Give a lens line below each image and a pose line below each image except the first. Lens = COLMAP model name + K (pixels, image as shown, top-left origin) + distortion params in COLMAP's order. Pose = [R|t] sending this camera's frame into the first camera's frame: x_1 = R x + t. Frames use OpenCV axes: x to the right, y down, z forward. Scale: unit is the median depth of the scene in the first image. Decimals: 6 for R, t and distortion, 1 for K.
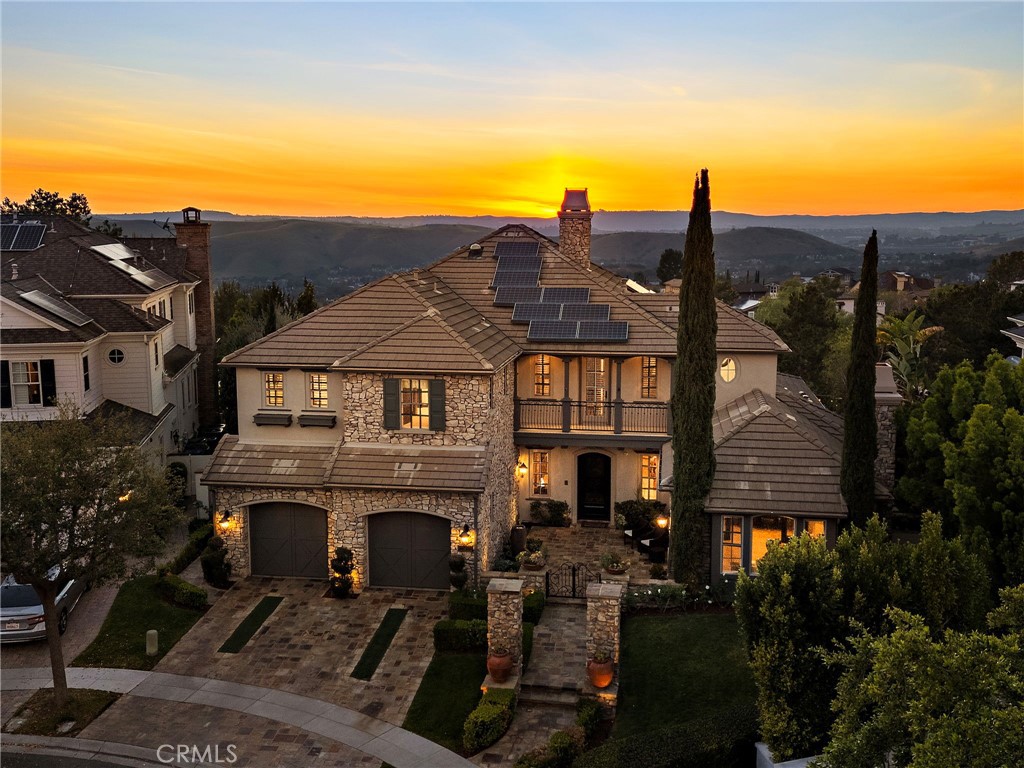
lens RADIAL K [[1096.9, 0, 513.3], [0, 1096.9, 383.8], [0, 0, 1]] dist [0.074304, 0.000000]
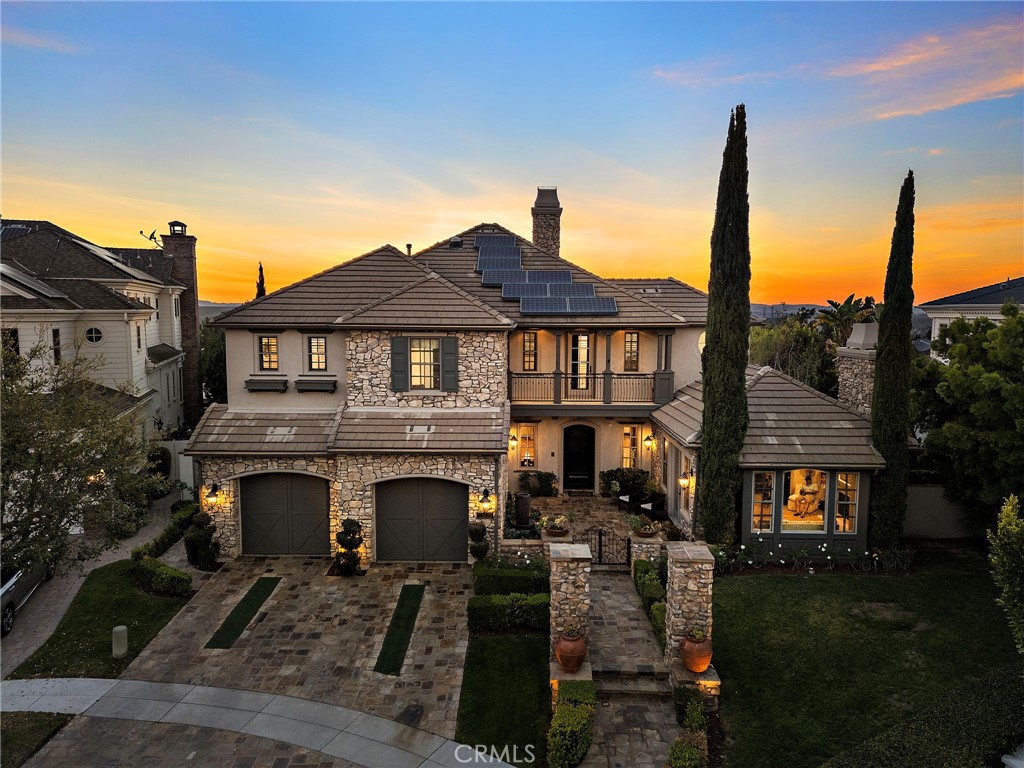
lens RADIAL K [[728.6, 0, 512.9], [0, 728.6, 387.0], [0, 0, 1]] dist [0.046439, -0.017236]
pose [[0.989922, -0.009192, 0.141314, -0.105444], [0.016154, 0.998707, -0.048202, 0.070953], [-0.140688, 0.049999, 0.988791, 0.378491]]
